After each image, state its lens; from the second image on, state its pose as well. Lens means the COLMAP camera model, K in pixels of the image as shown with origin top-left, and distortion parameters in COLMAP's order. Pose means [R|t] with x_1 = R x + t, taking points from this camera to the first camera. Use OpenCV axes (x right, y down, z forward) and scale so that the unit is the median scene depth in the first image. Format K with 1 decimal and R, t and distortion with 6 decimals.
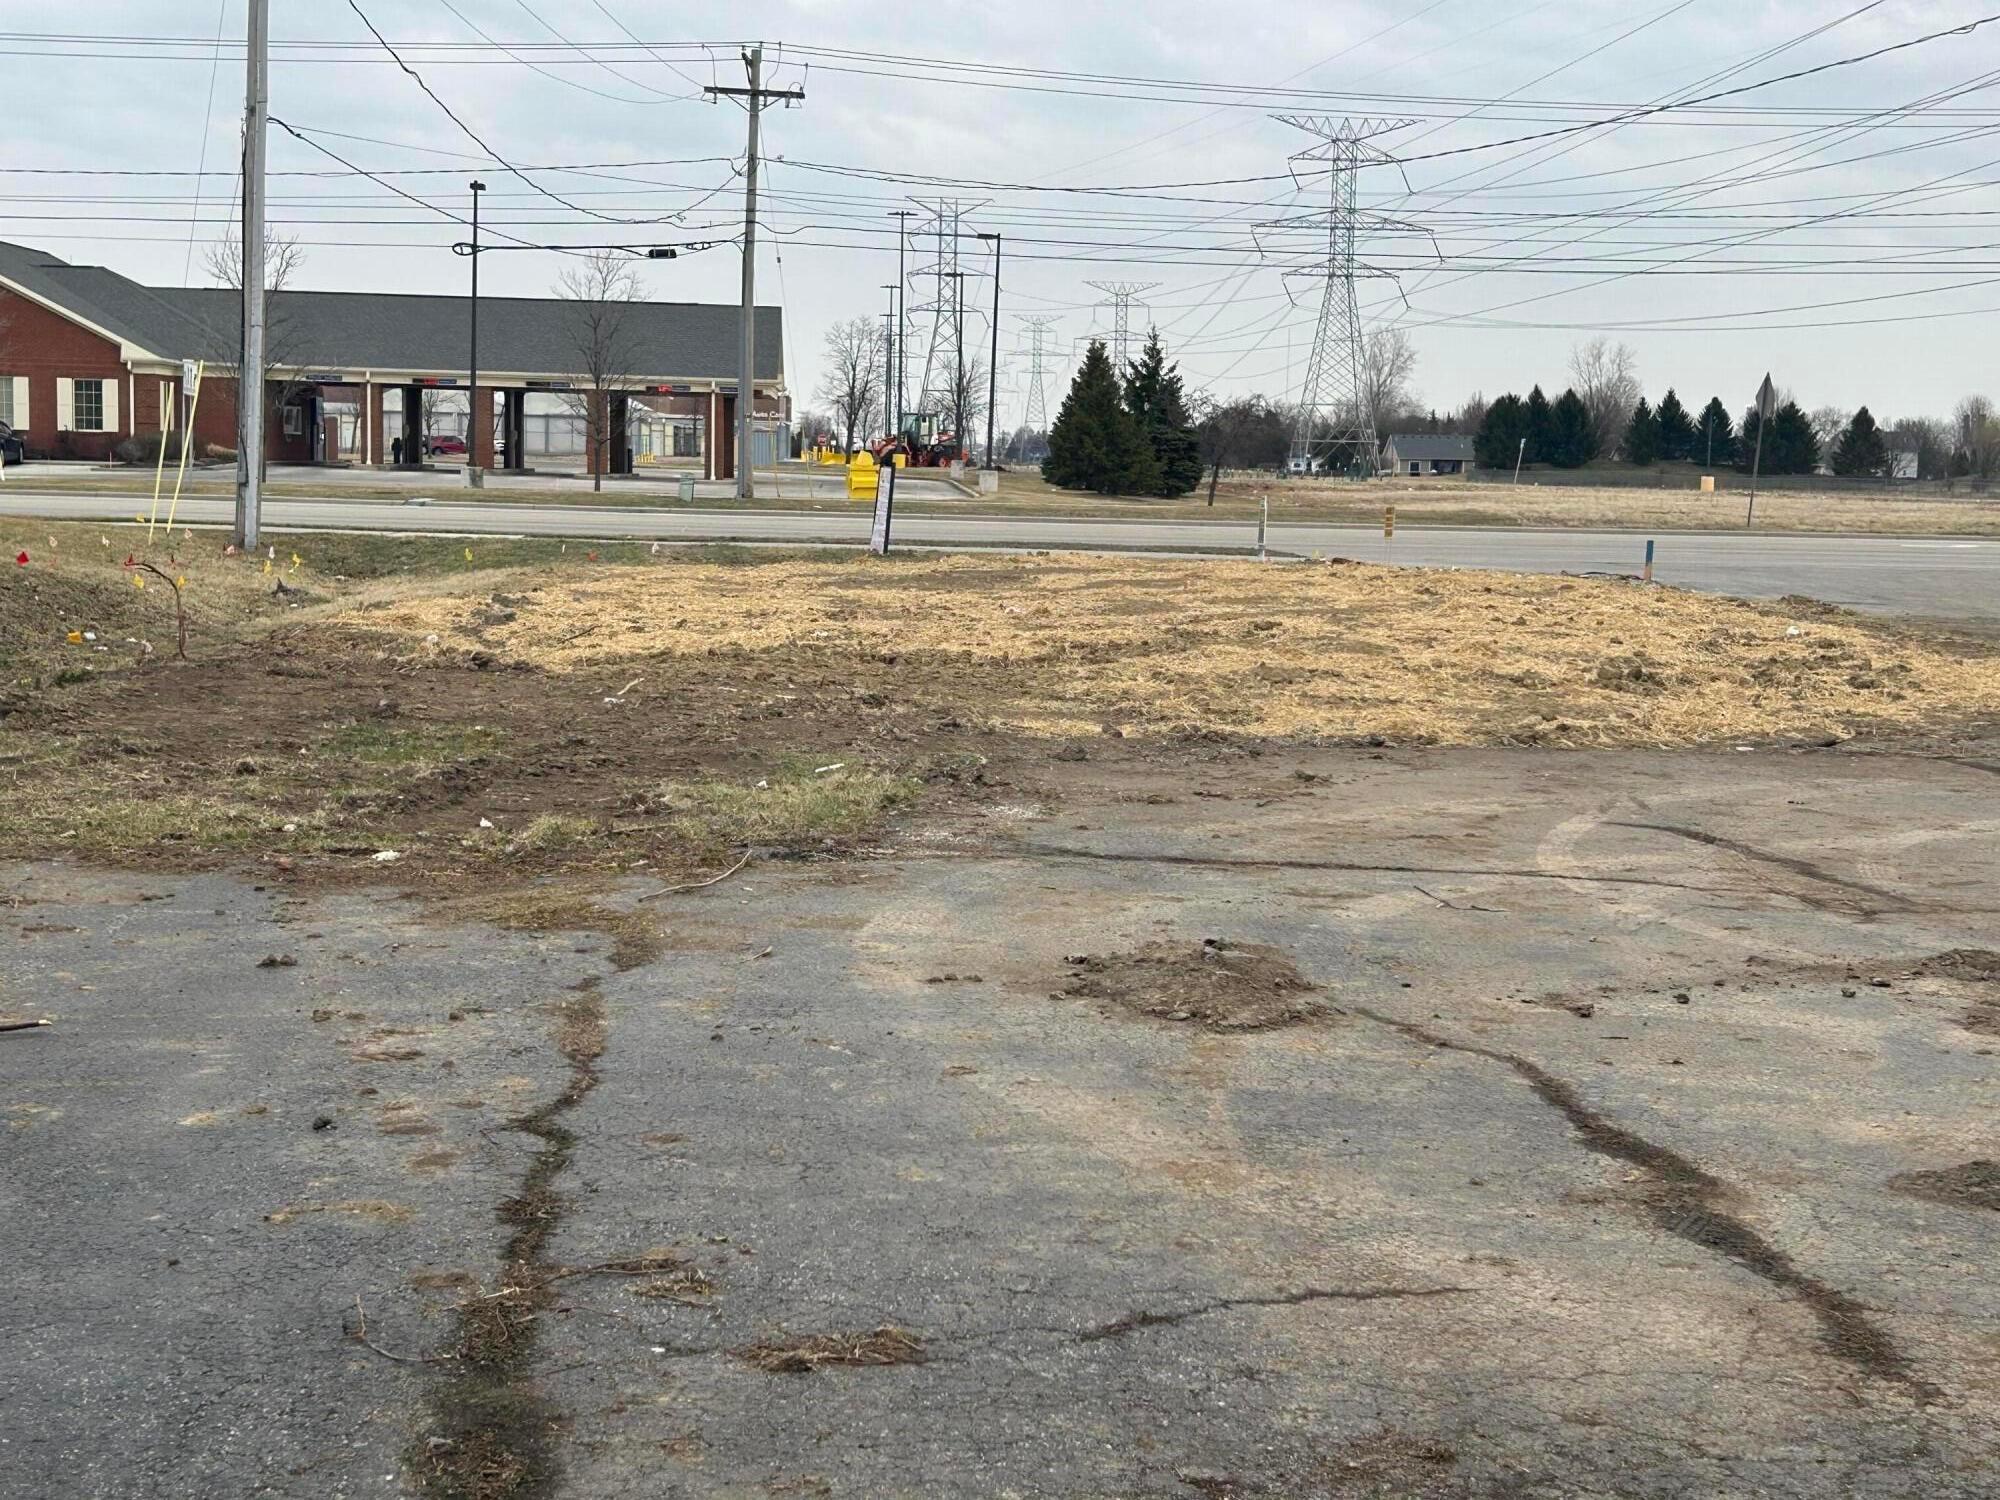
lens RADIAL K [[2919.9, 0, 1000.2], [0, 2919.9, 753.2], [0, 0, 1]] dist [0.120059, 0.000000]
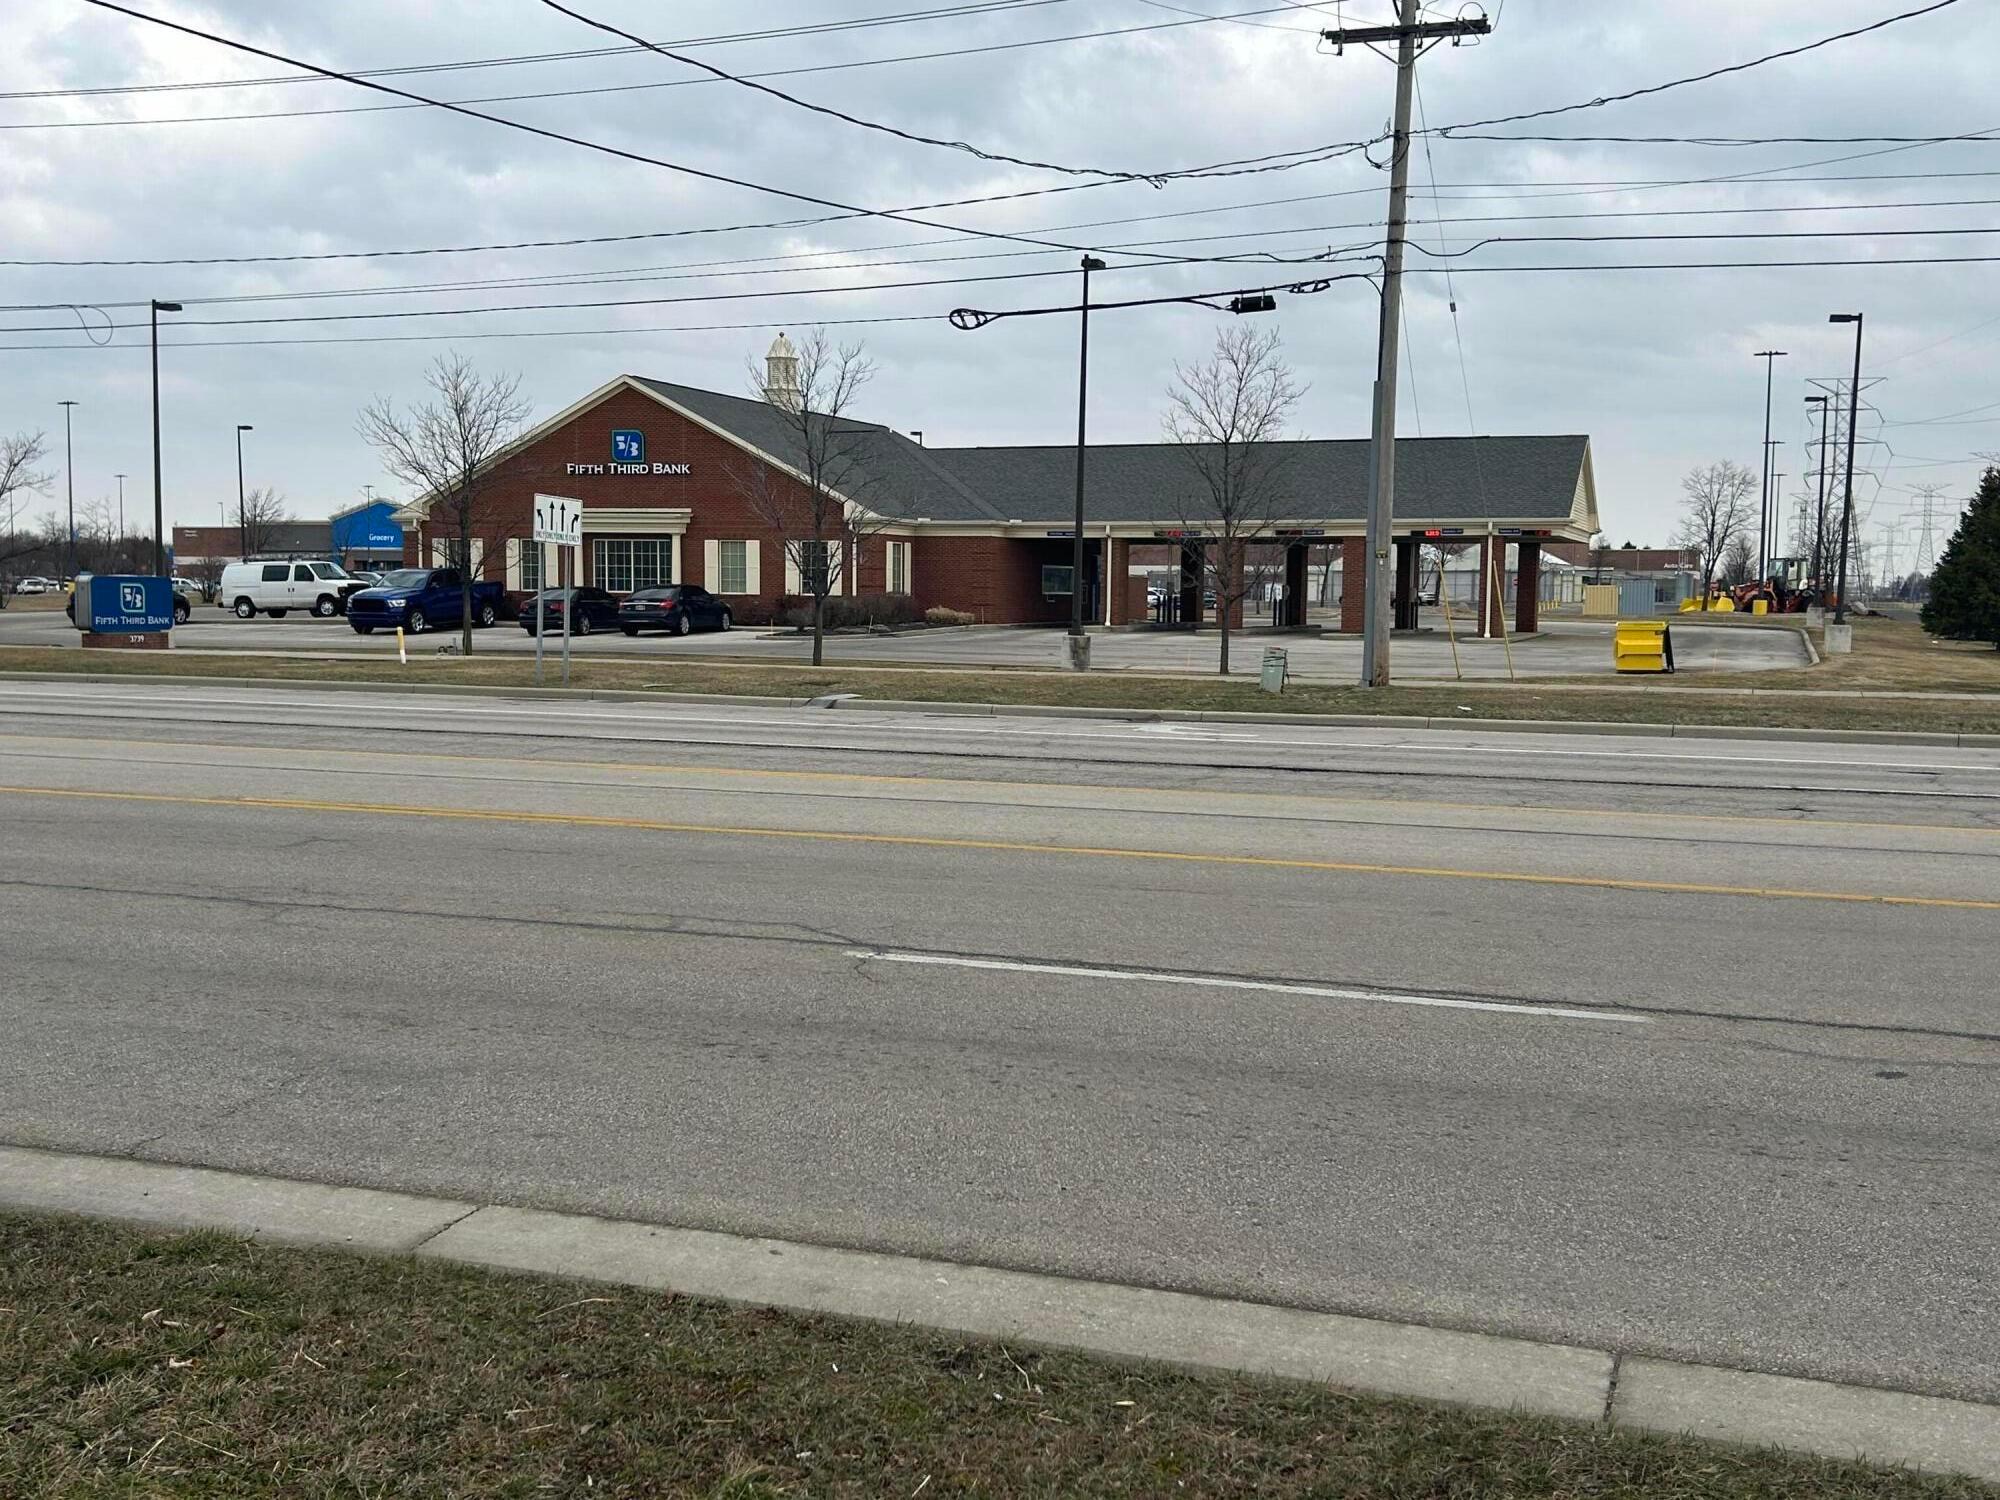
lens RADIAL K [[2056.8, 0, 983.2], [0, 2056.8, 743.0], [0, 0, 1]] dist [0.053123, 0.000000]
pose [[0.916205, 0.015432, -0.400413, 0.007562], [-0.028541, 0.999233, -0.026795, -0.043113], [0.399693, 0.035977, 0.915943, 0.397693]]
